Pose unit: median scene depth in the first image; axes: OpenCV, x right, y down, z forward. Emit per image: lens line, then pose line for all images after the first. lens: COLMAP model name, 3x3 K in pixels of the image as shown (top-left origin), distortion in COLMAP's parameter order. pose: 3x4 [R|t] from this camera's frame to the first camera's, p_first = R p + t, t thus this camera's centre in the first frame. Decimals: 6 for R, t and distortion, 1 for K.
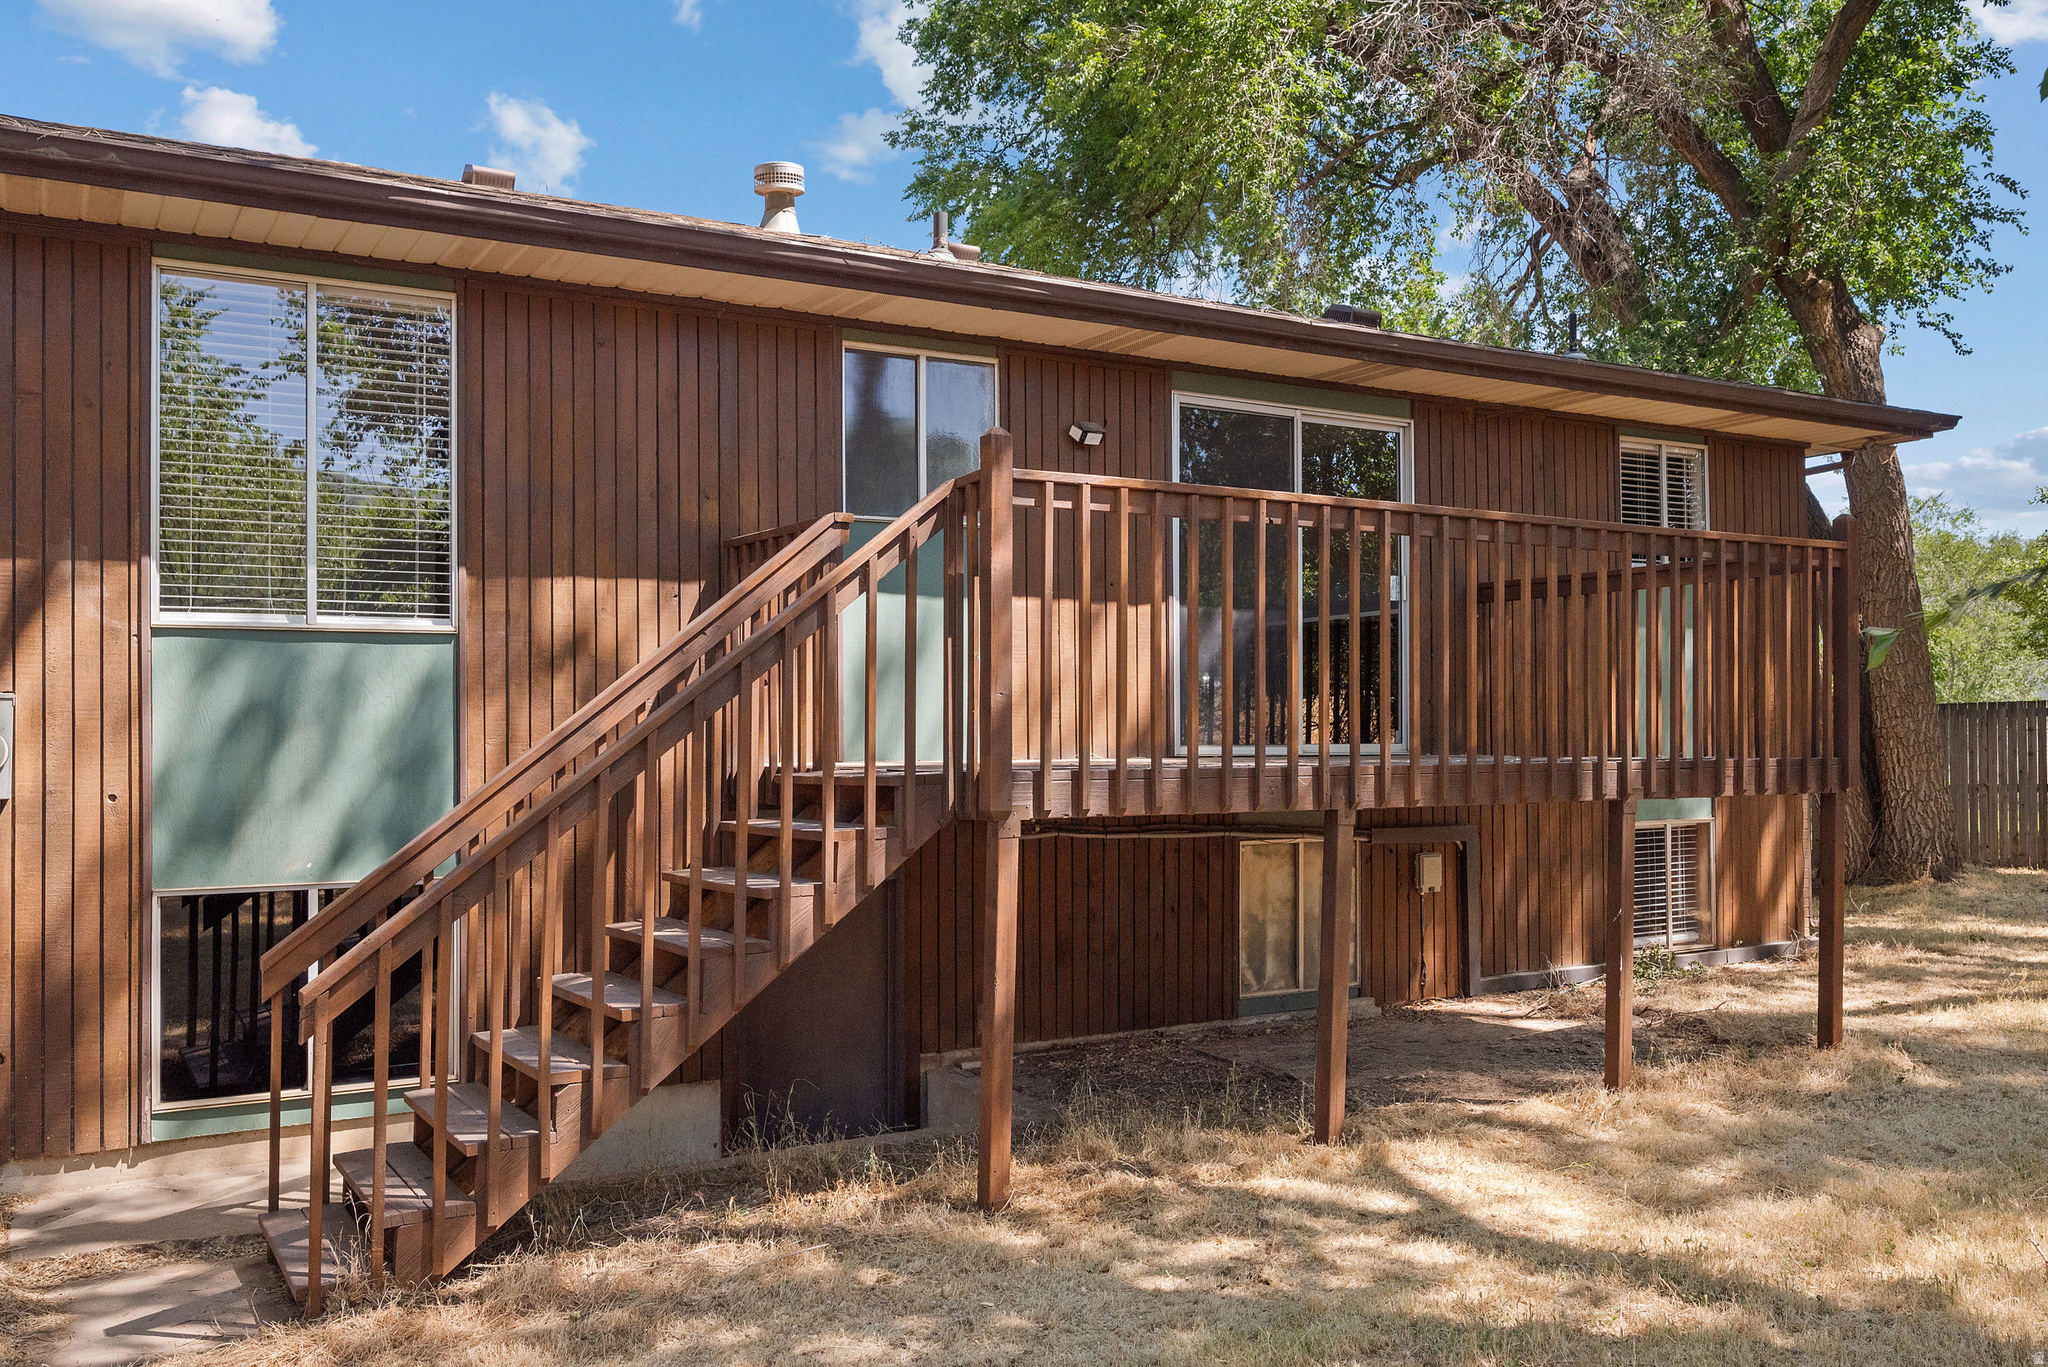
lens RADIAL K [[1587.9, 0, 1024.0], [0, 1587.9, 683.5], [0, 0, 1]] dist [0.000363, 0.000127]
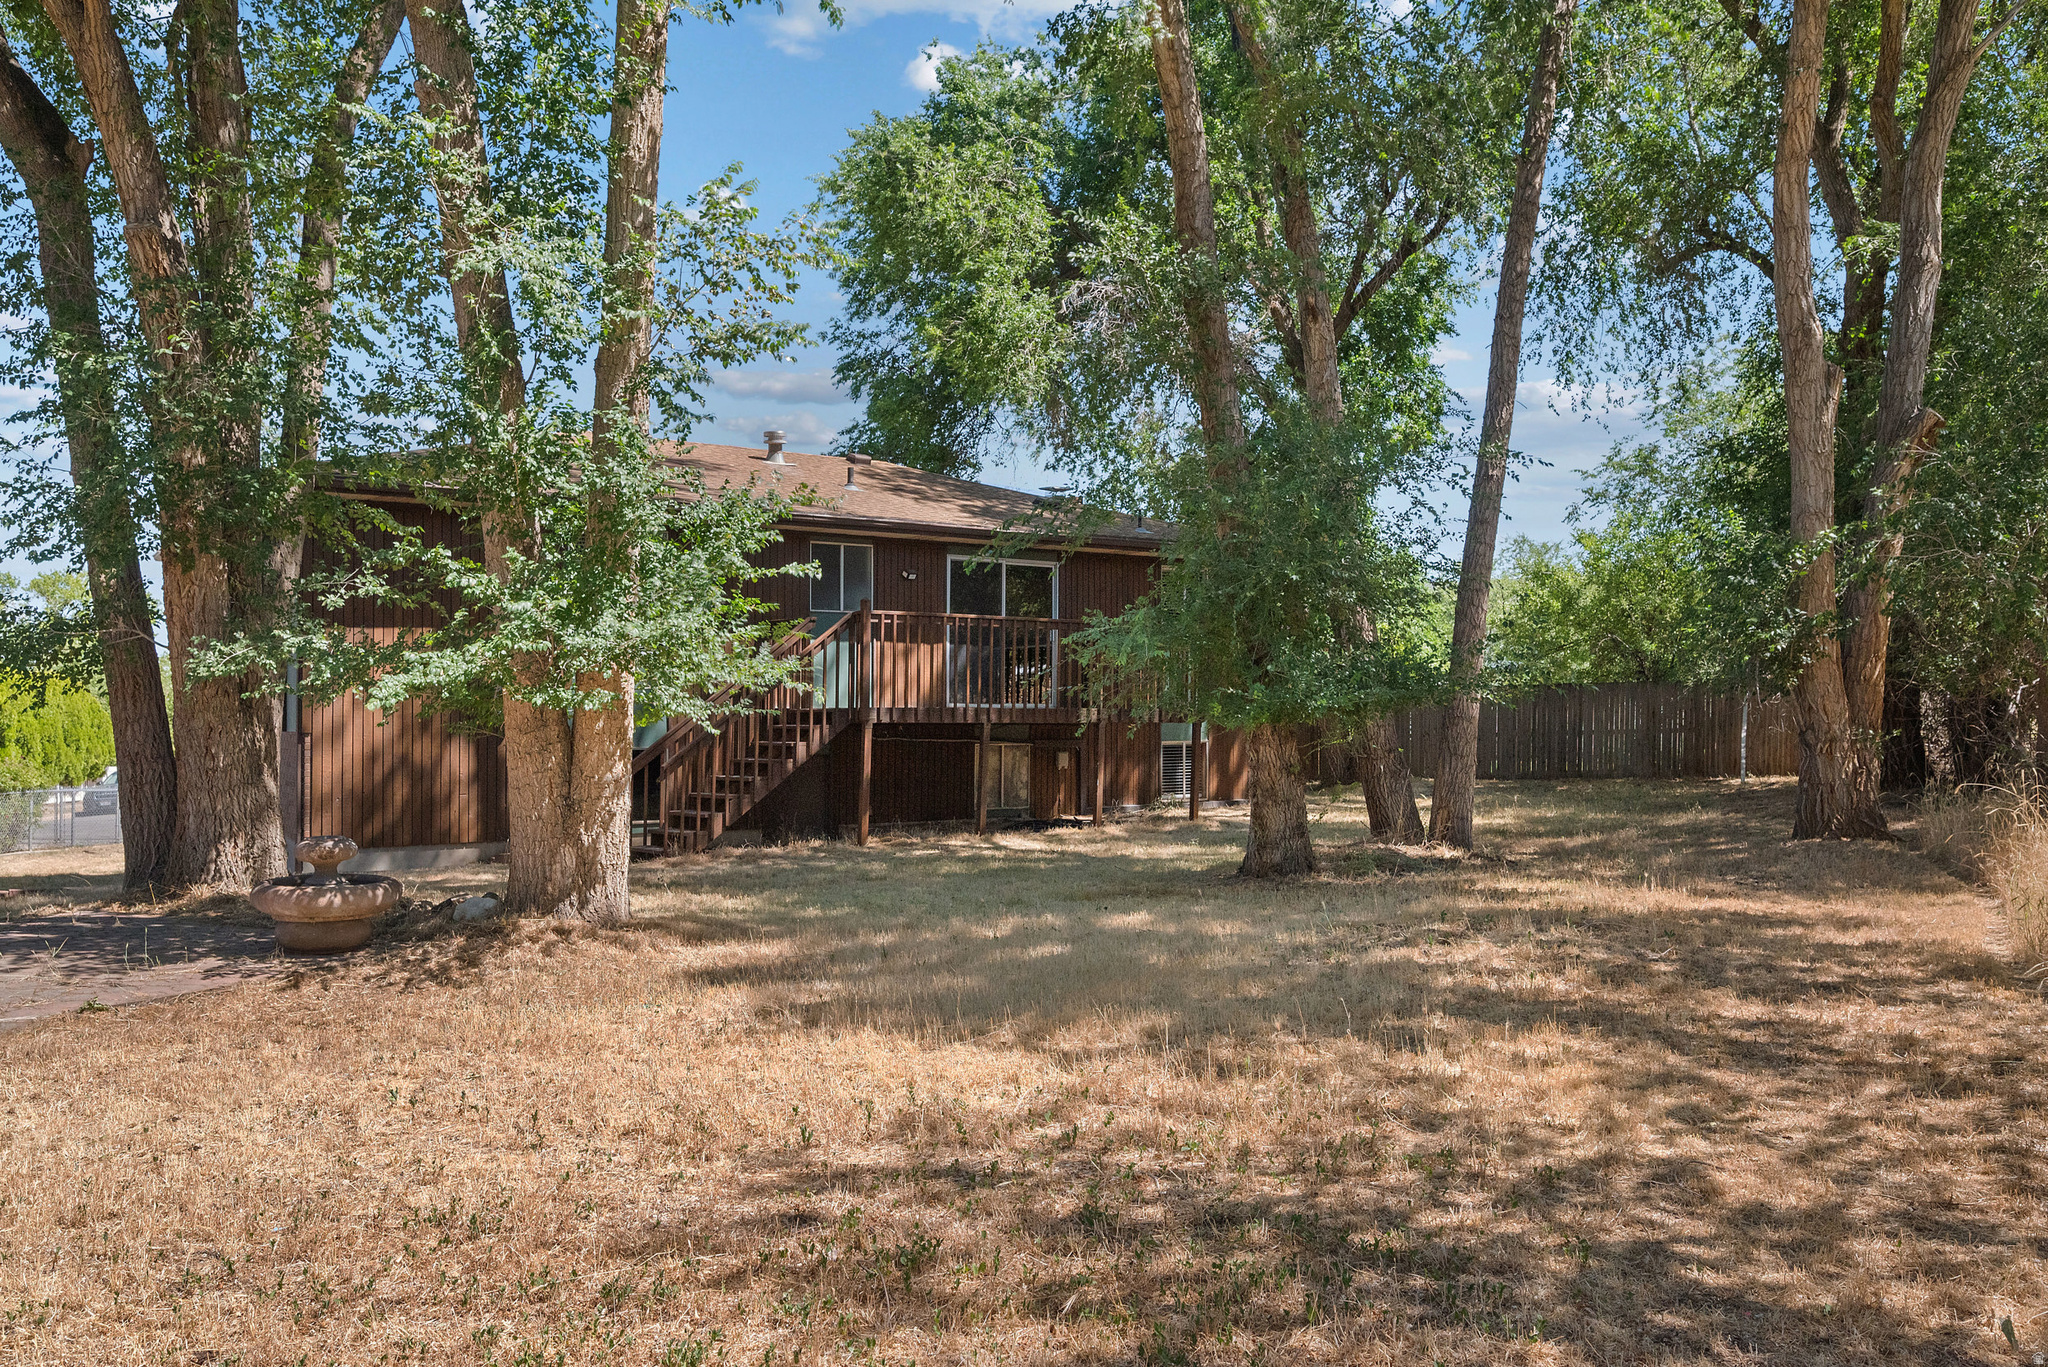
lens RADIAL K [[1139.6, 0, 1024.0], [0, 1139.6, 683.5], [0, 0, 1]] dist [0.000444, 0.000014]
pose [[0.995013, 0.011447, 0.099084, 0.044848], [-0.012746, 0.999841, 0.012483, -0.014530], [-0.098926, -0.013684, 0.995001, -0.796444]]
